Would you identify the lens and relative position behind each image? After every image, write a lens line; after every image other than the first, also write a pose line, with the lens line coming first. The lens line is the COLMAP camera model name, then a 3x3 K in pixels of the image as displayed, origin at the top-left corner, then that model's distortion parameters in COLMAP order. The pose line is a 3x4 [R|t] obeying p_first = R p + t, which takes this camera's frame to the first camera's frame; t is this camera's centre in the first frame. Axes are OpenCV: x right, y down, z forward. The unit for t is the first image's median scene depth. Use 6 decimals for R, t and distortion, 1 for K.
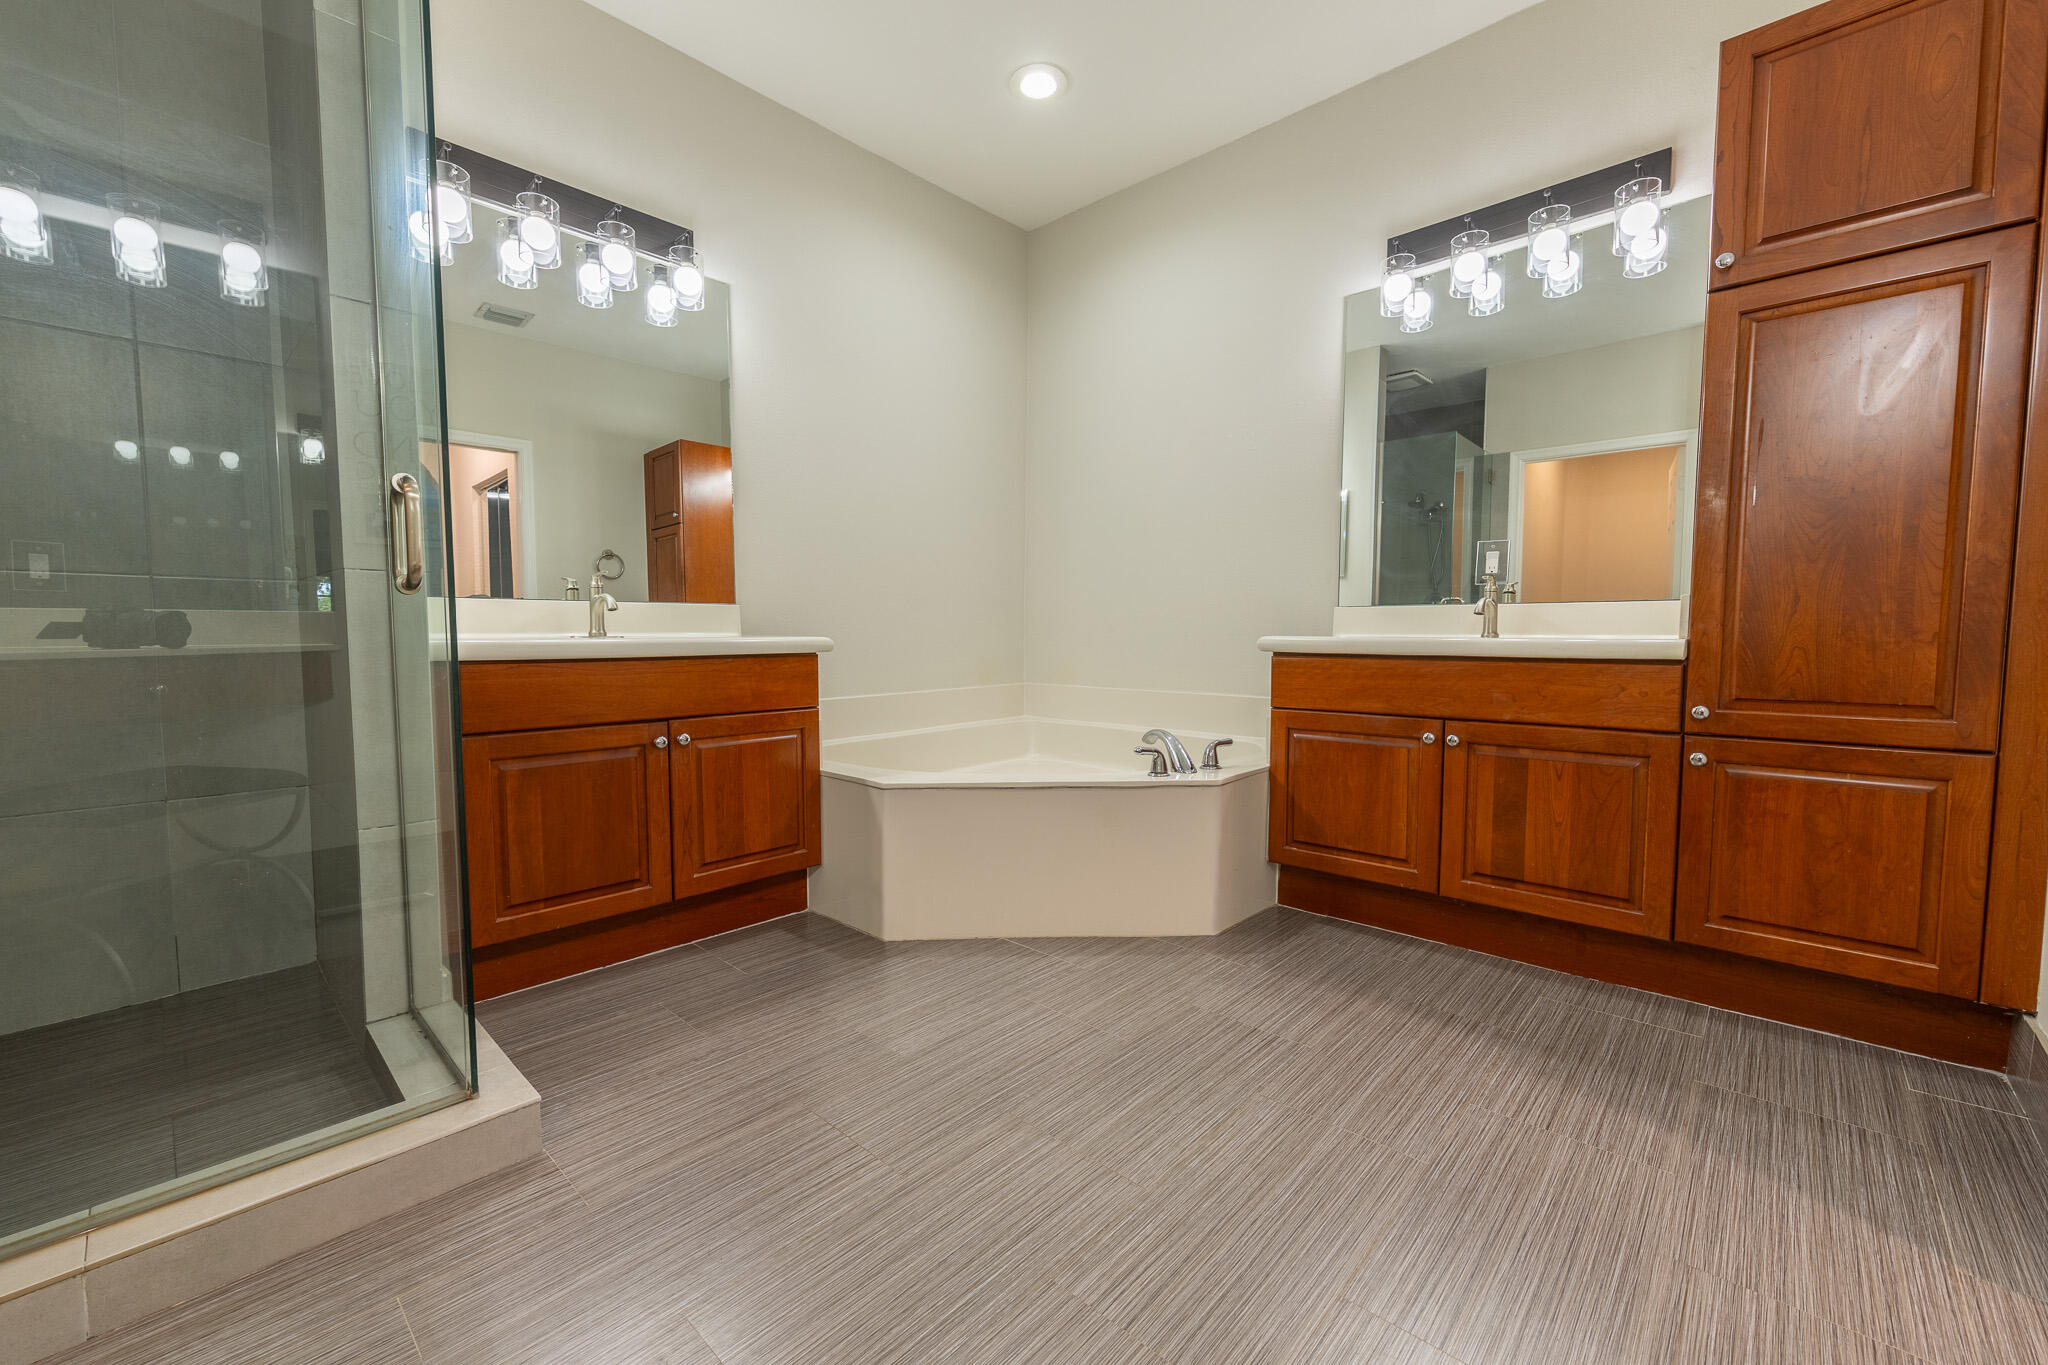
lens RADIAL K [[828.0, 0, 1018.8], [0, 828.0, 683.4], [0, 0, 1]] dist [0.001636, 0.000027]
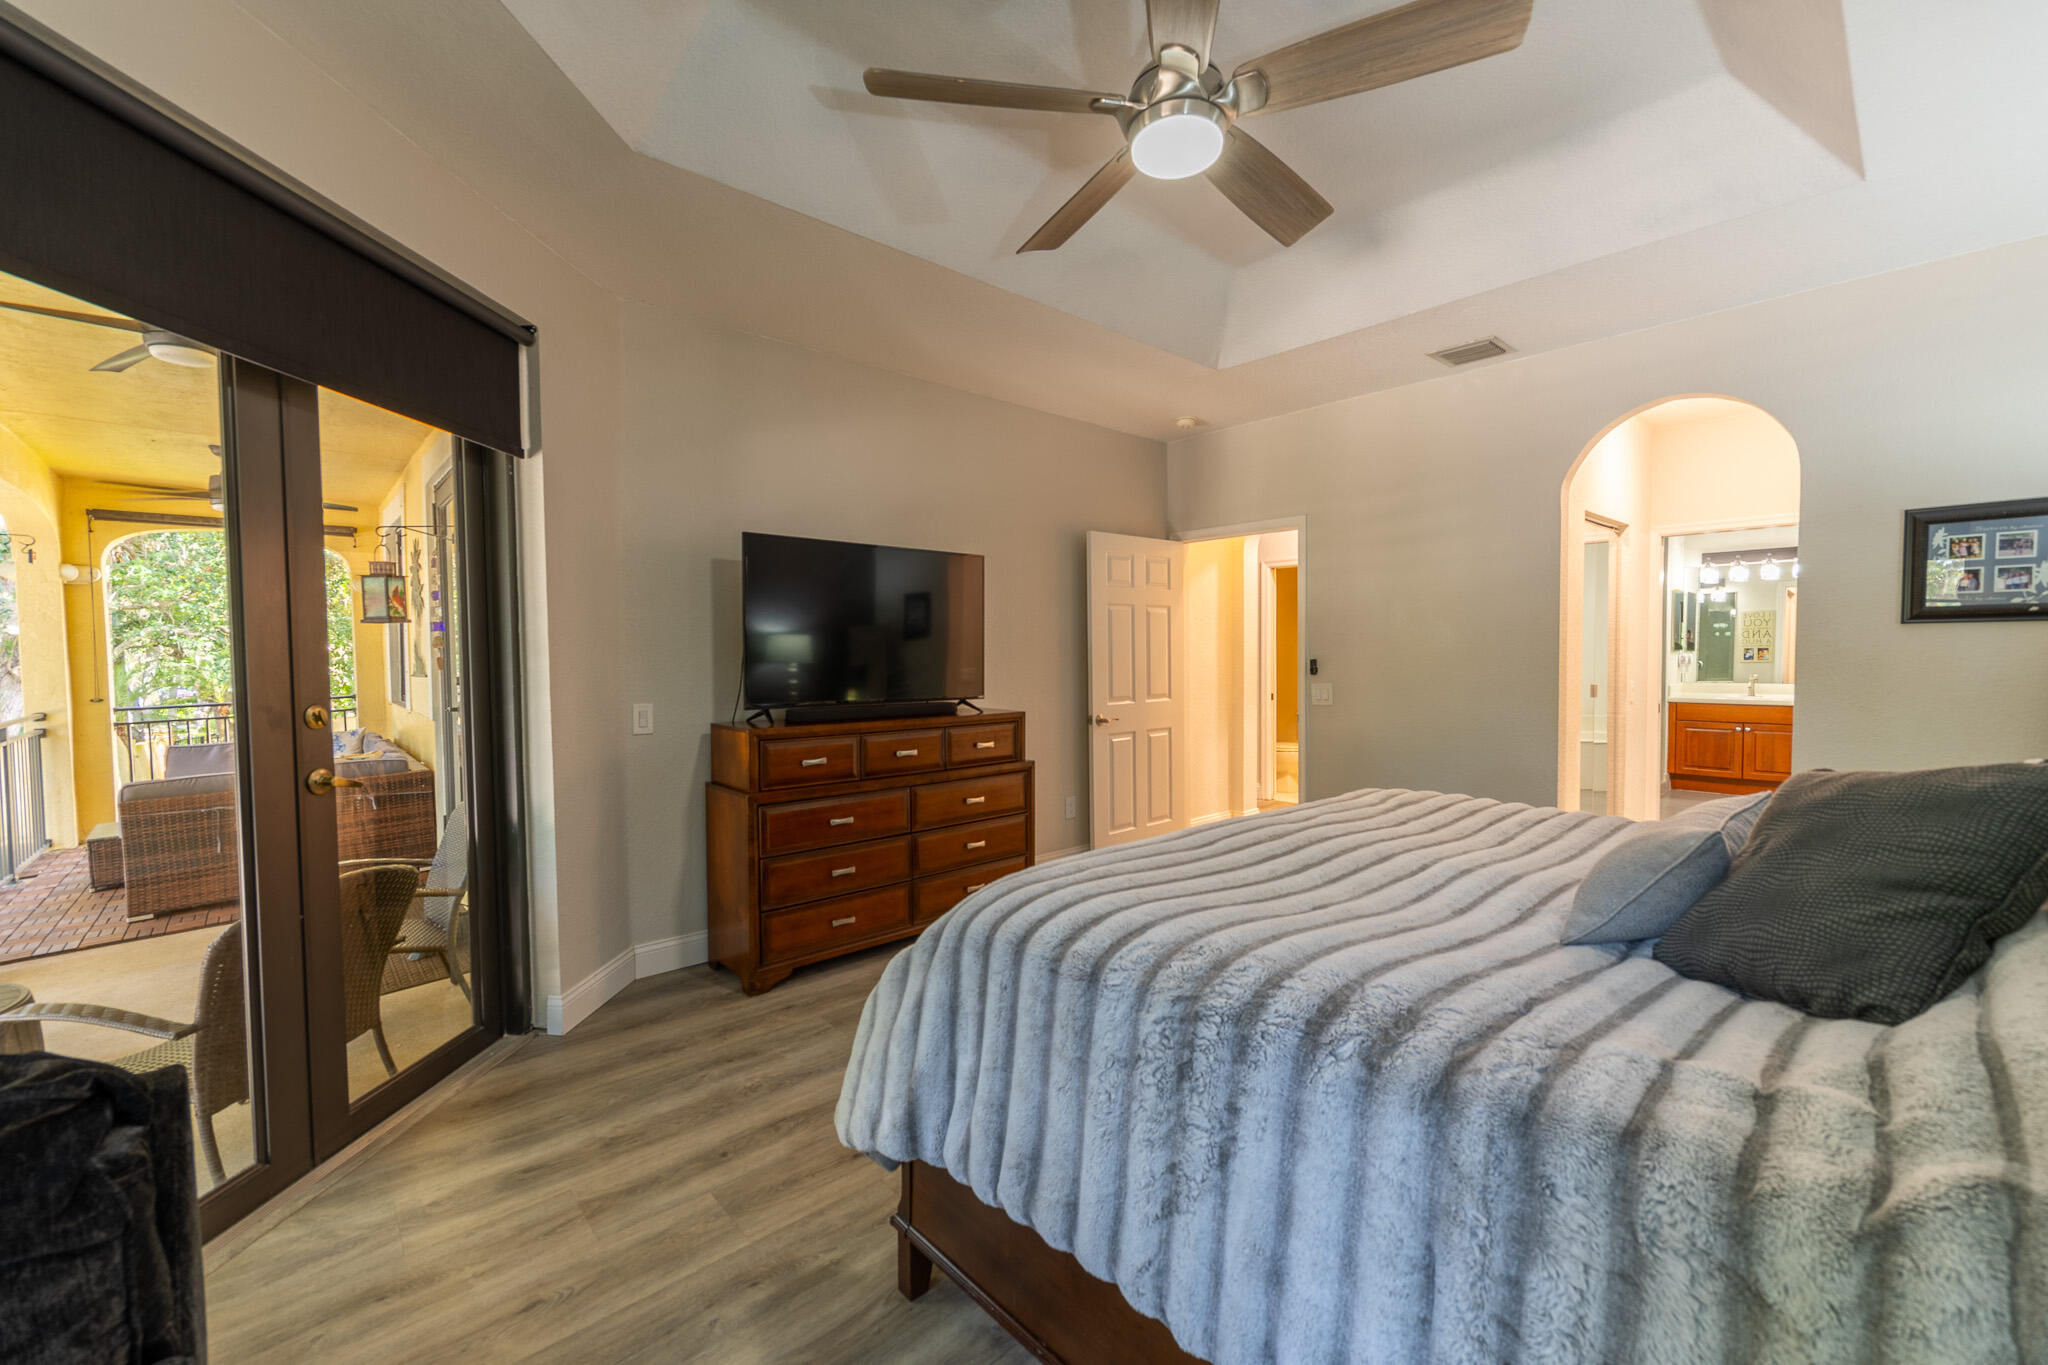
lens RADIAL K [[828.0, 0, 1031.7], [0, 828.0, 680.7], [0, 0, 1]] dist [0.001636, 0.000027]
pose [[-0.073996, 0.038382, -0.996520, 3.037072], [-0.053823, 0.997649, 0.042422, -0.110610], [0.995805, 0.056774, -0.071756, -1.576060]]
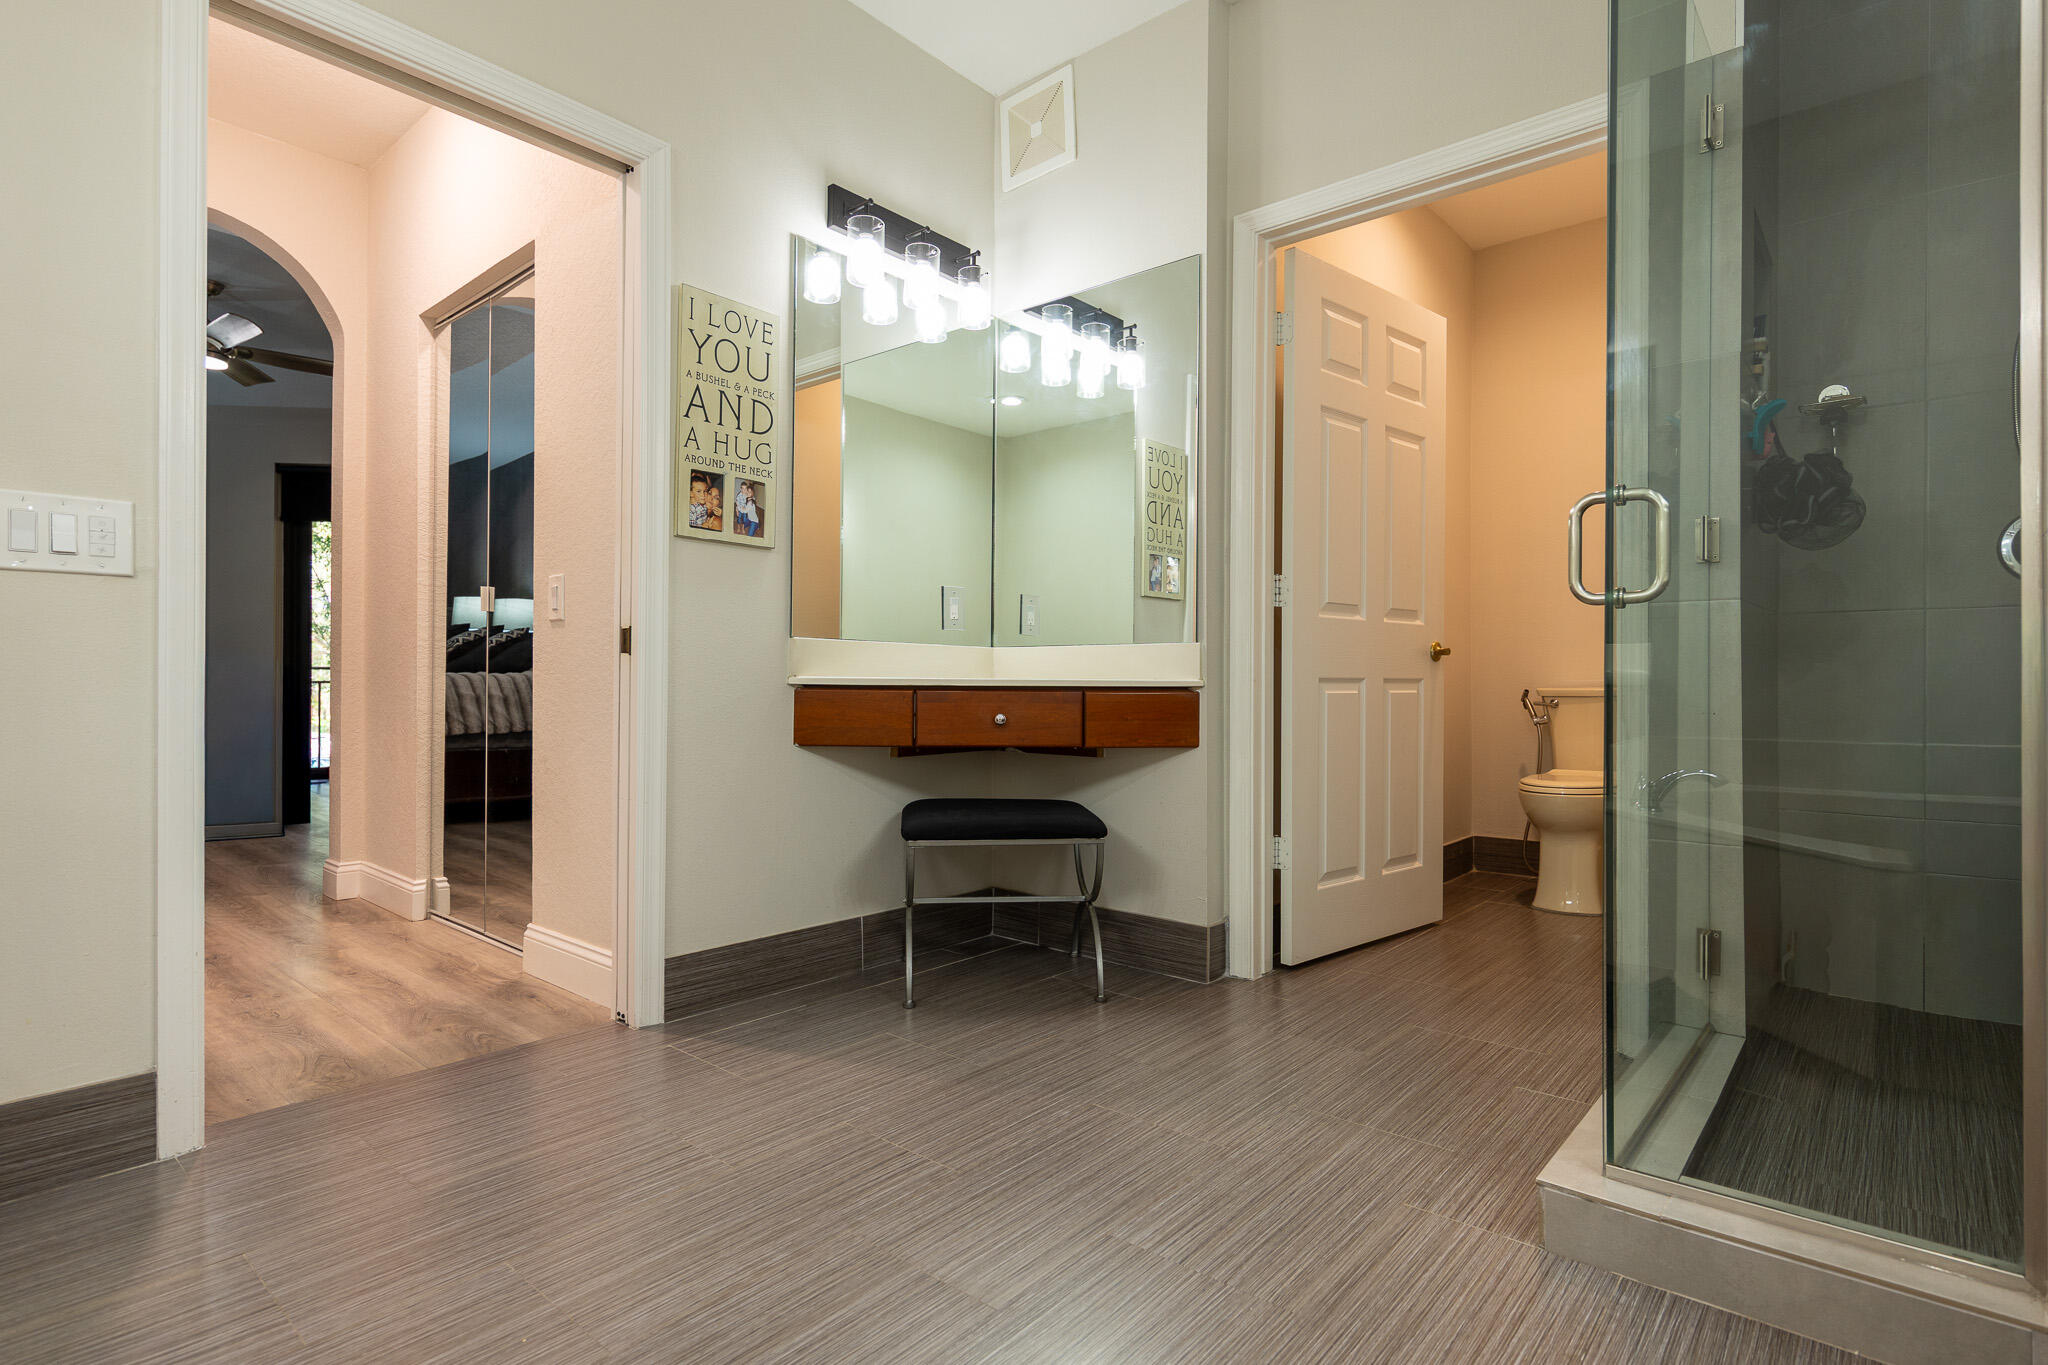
lens RADIAL K [[1012.9, 0, 1044.6], [0, 1012.9, 682.1], [0, 0, 1]] dist [-0.000730, -0.000313]
pose [[-0.998590, -0.002200, -0.053046, -0.003346], [-0.005704, 0.997803, 0.066009, -0.056178], [0.052784, 0.066218, -0.996408, 1.279255]]
